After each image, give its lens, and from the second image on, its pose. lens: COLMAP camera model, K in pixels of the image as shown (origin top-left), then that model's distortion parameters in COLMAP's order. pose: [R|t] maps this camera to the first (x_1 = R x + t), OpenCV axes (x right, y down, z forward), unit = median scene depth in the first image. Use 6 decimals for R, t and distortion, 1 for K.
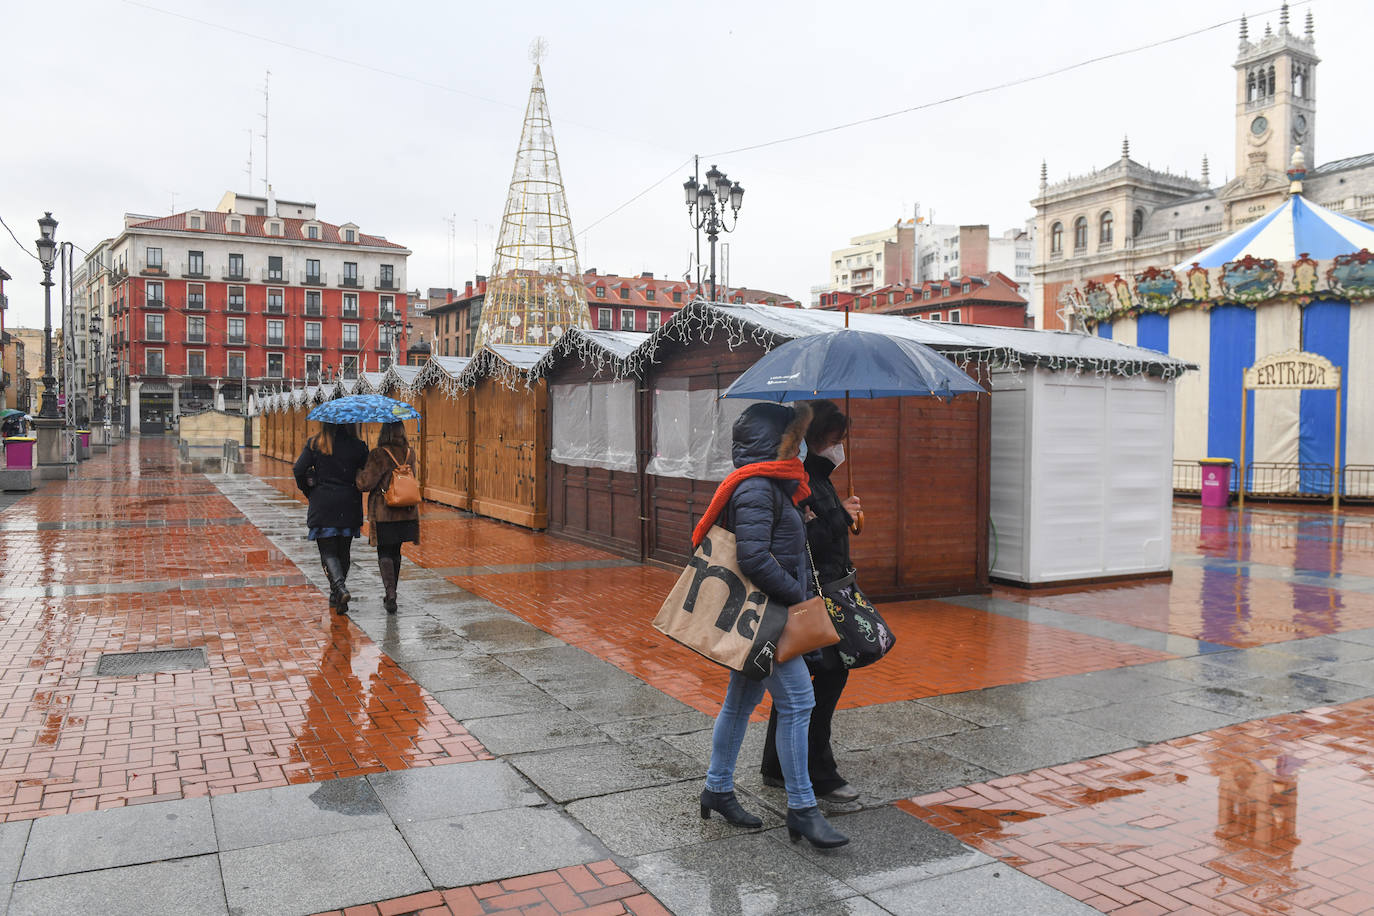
lens RADIAL K [[1019.6, 0, 710.8], [0, 1019.6, 459.0], [0, 0, 1]] dist [-0.035060, -0.004077]
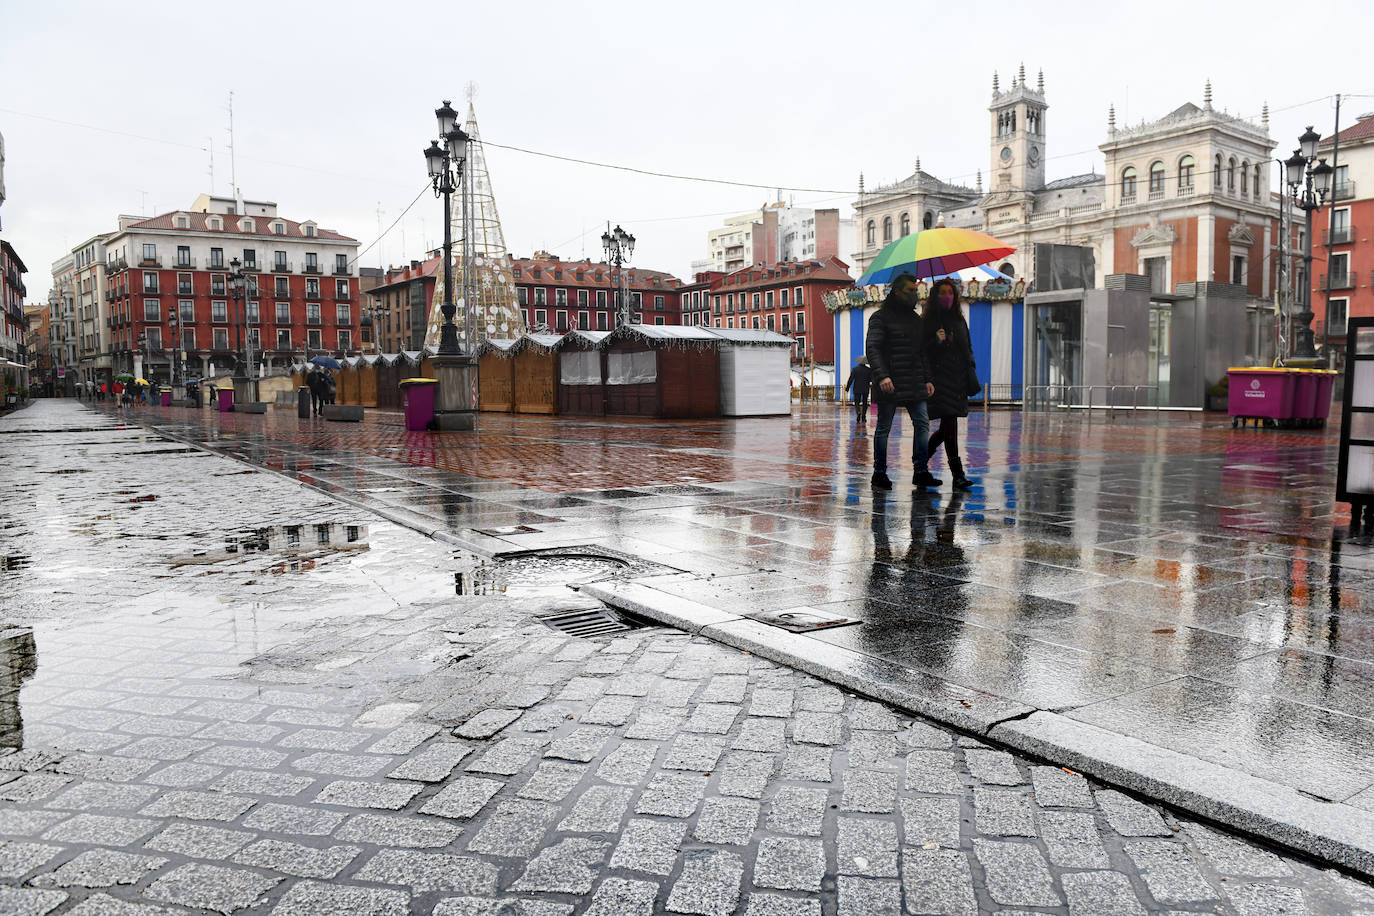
lens RADIAL K [[925.6, 0, 706.1], [0, 925.6, 461.6], [0, 0, 1]] dist [-0.045346, -0.006396]
pose [[0.994032, -0.029409, 0.105049, -0.007056], [0.023972, 0.998325, 0.052647, 0.011150], [-0.106421, -0.049815, 0.993073, -0.174196]]
